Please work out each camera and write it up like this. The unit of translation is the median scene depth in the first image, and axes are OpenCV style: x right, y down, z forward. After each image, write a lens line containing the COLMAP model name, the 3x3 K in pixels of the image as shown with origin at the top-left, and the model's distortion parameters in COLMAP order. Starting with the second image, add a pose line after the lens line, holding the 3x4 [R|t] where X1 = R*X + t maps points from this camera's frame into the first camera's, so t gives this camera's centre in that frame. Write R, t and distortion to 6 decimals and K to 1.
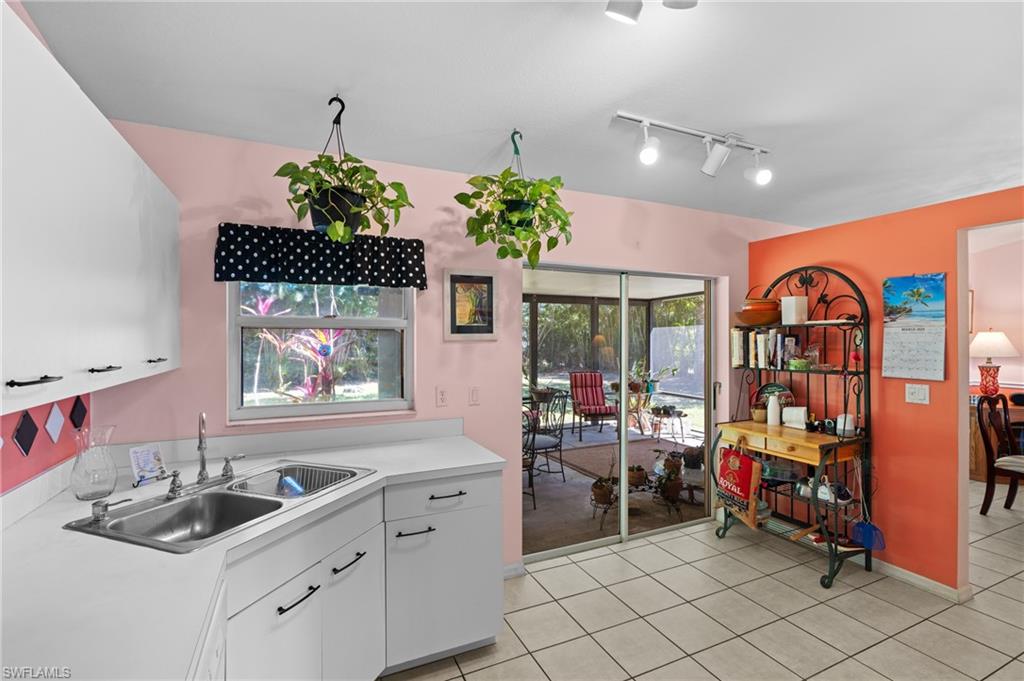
lens RADIAL K [[460.6, 0, 512.4], [0, 460.6, 339.9], [0, 0, 1]] dist [-0.004499, -0.000227]
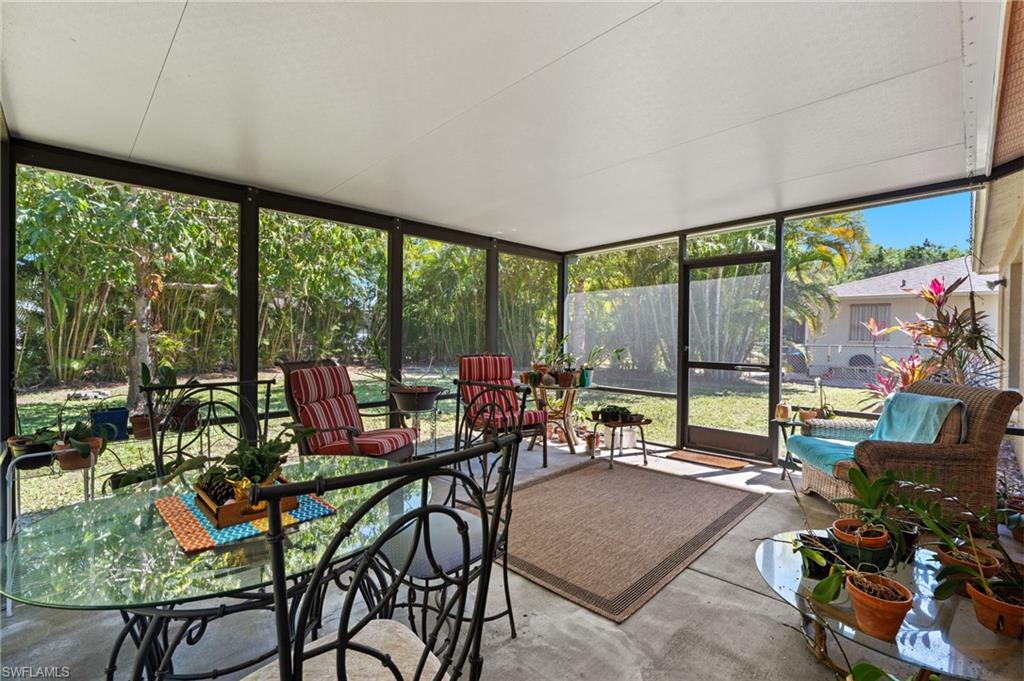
lens RADIAL K [[460.6, 0, 516.7], [0, 460.6, 342.1], [0, 0, 1]] dist [-0.004499, -0.000227]
pose [[0.940202, 0.003636, 0.340597, -0.006795], [-0.008657, 0.999875, 0.013225, 0.044219], [-0.340506, -0.015383, 0.940116, 0.425253]]
